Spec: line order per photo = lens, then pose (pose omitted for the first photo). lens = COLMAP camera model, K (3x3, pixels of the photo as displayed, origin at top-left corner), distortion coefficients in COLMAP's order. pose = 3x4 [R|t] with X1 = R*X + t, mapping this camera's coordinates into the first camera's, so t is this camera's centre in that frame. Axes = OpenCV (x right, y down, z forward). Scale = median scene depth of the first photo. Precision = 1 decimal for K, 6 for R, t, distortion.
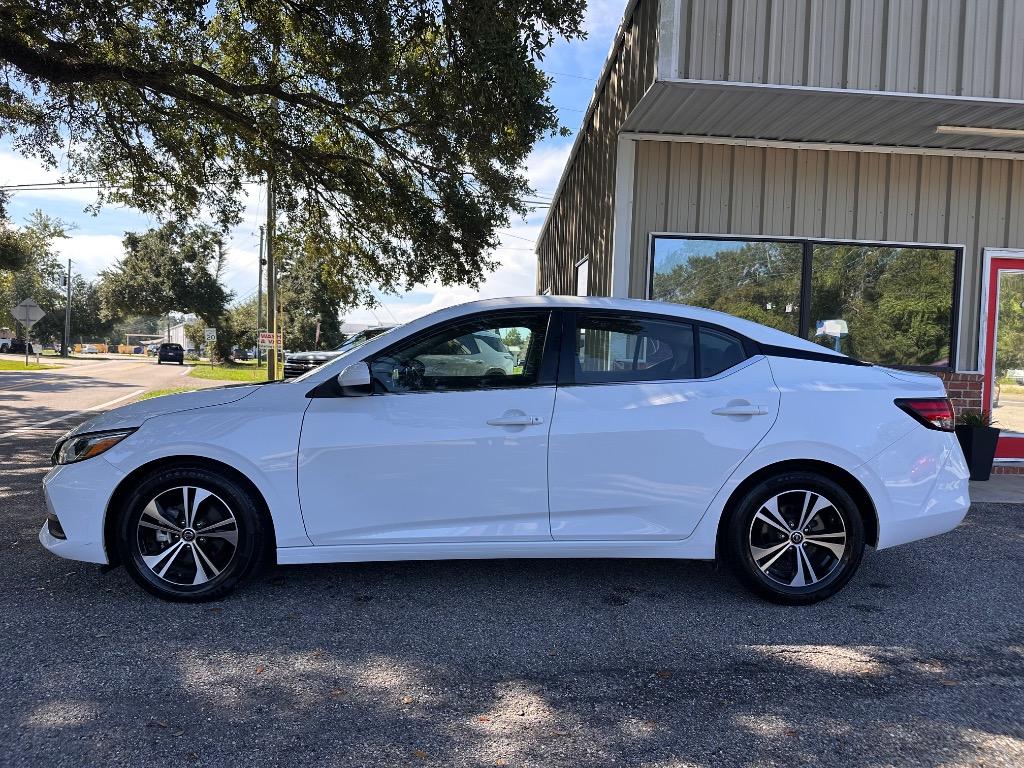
lens RADIAL K [[735.1, 0, 512.0], [0, 735.1, 384.0], [0, 0, 1]] dist [0.005678, -0.016745]
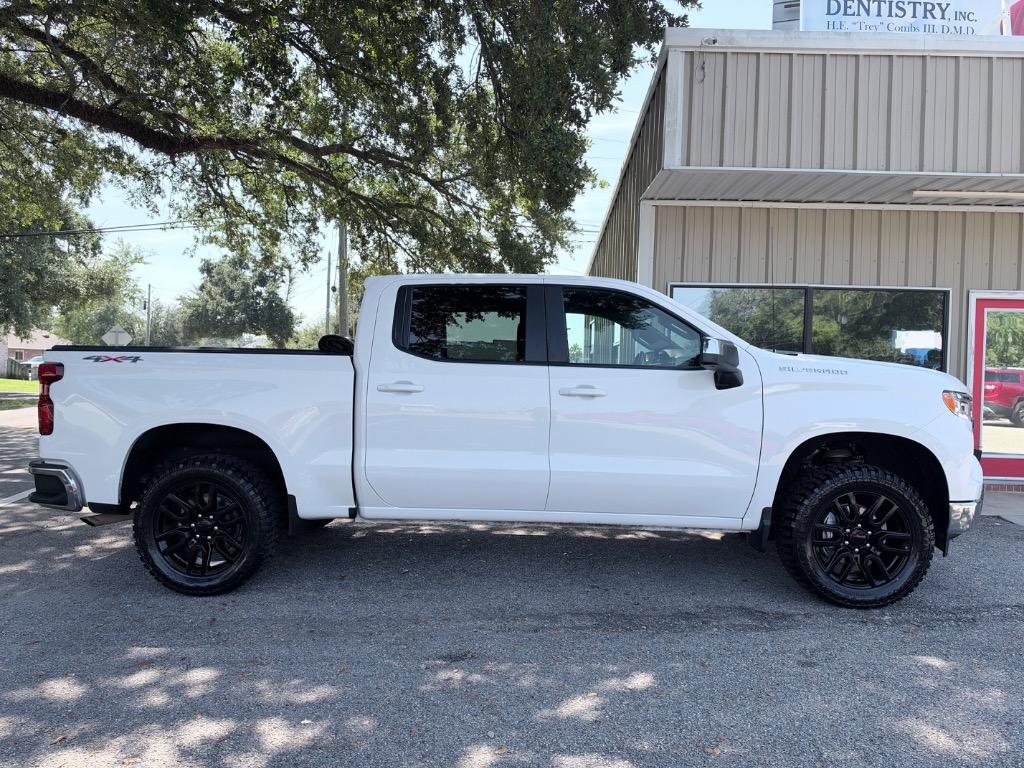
lens RADIAL K [[755.2, 0, 507.1], [0, 755.2, 382.0], [0, 0, 1]] dist [0.026916, -0.077811]
pose [[0.995846, -0.006016, -0.090855, 0.021676], [0.003865, 0.999708, -0.023834, -0.011052], [0.090972, 0.023383, 0.995579, -0.124815]]
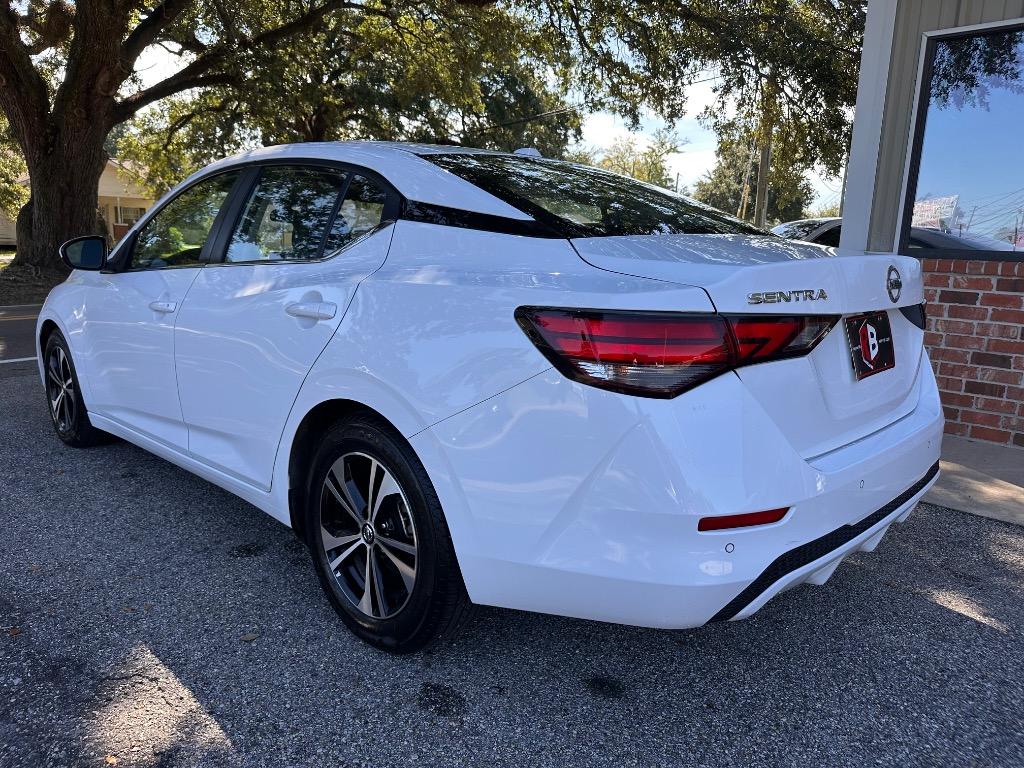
lens RADIAL K [[735.1, 0, 512.0], [0, 735.1, 384.0], [0, 0, 1]] dist [0.005678, -0.016745]
pose [[0.689666, 0.128170, -0.712695, 0.233924], [-0.040408, 0.989489, 0.138846, 0.001561], [0.723000, -0.066959, 0.687596, 0.186284]]
